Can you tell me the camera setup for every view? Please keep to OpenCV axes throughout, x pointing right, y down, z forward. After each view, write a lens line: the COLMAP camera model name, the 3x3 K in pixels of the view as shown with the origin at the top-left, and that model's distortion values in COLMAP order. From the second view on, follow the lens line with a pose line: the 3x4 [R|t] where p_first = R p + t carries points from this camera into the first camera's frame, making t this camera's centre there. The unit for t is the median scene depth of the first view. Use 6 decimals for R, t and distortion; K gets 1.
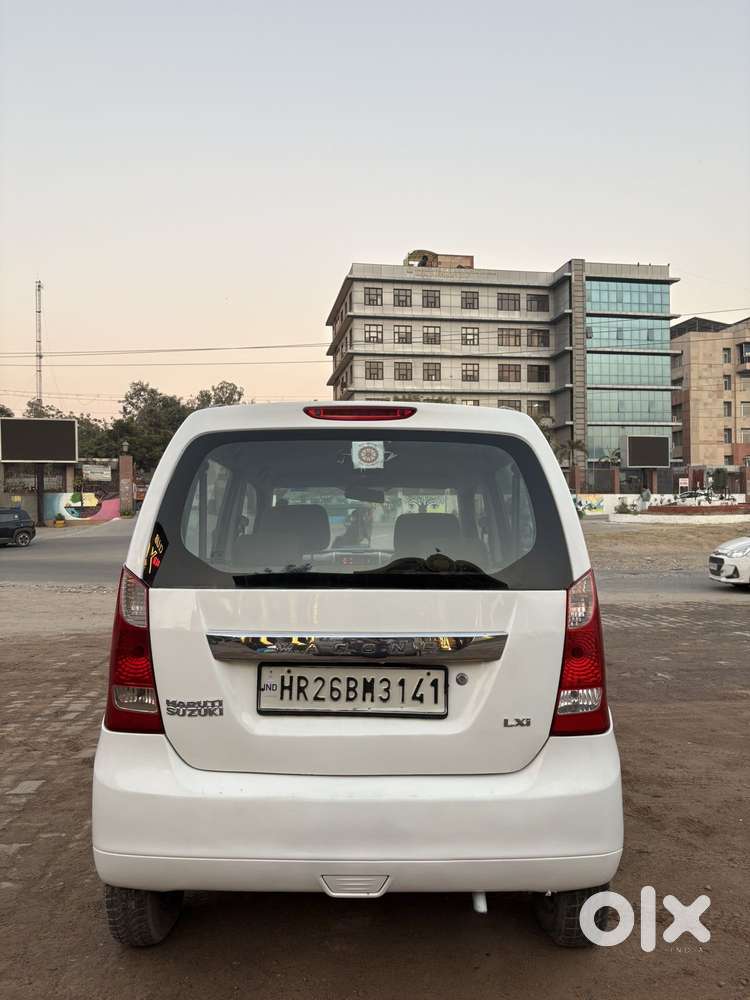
lens RADIAL K [[755.7, 0, 372.5], [0, 755.7, 500.9], [0, 0, 1]] dist [0.029091, -0.042644]
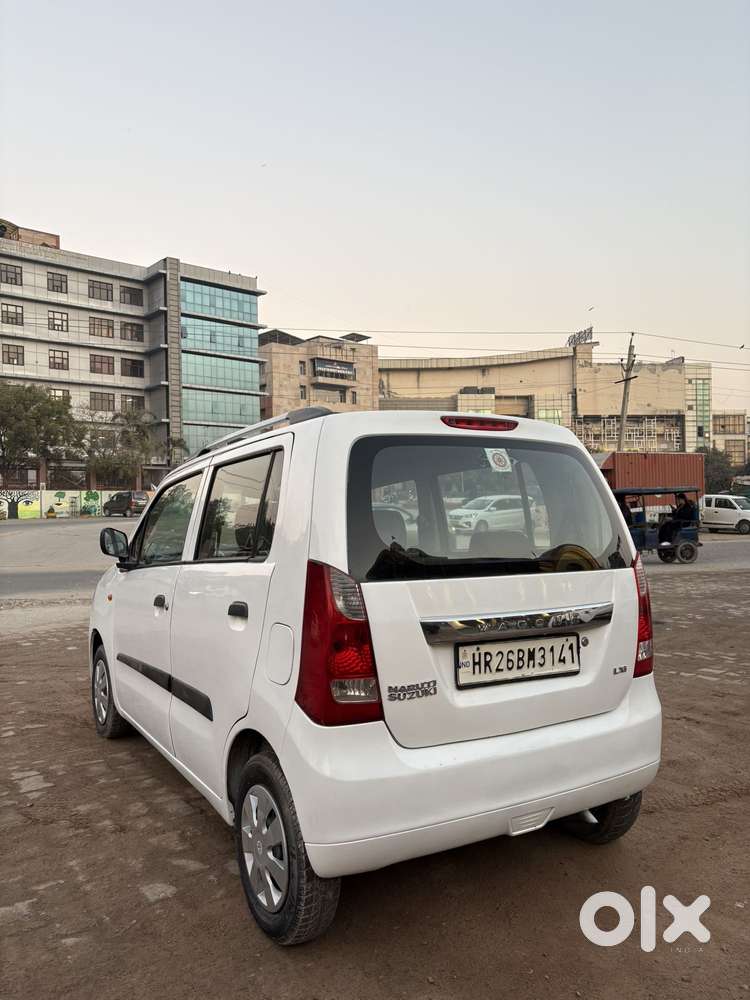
lens RADIAL K [[755.7, 0, 369.2], [0, 755.7, 499.0], [0, 0, 1]] dist [0.029091, -0.042644]
pose [[0.857158, 0.001952, 0.515050, -0.815370], [-0.002367, 0.999997, 0.000149, -0.000753], [-0.515048, -0.001347, 0.857160, 0.102886]]
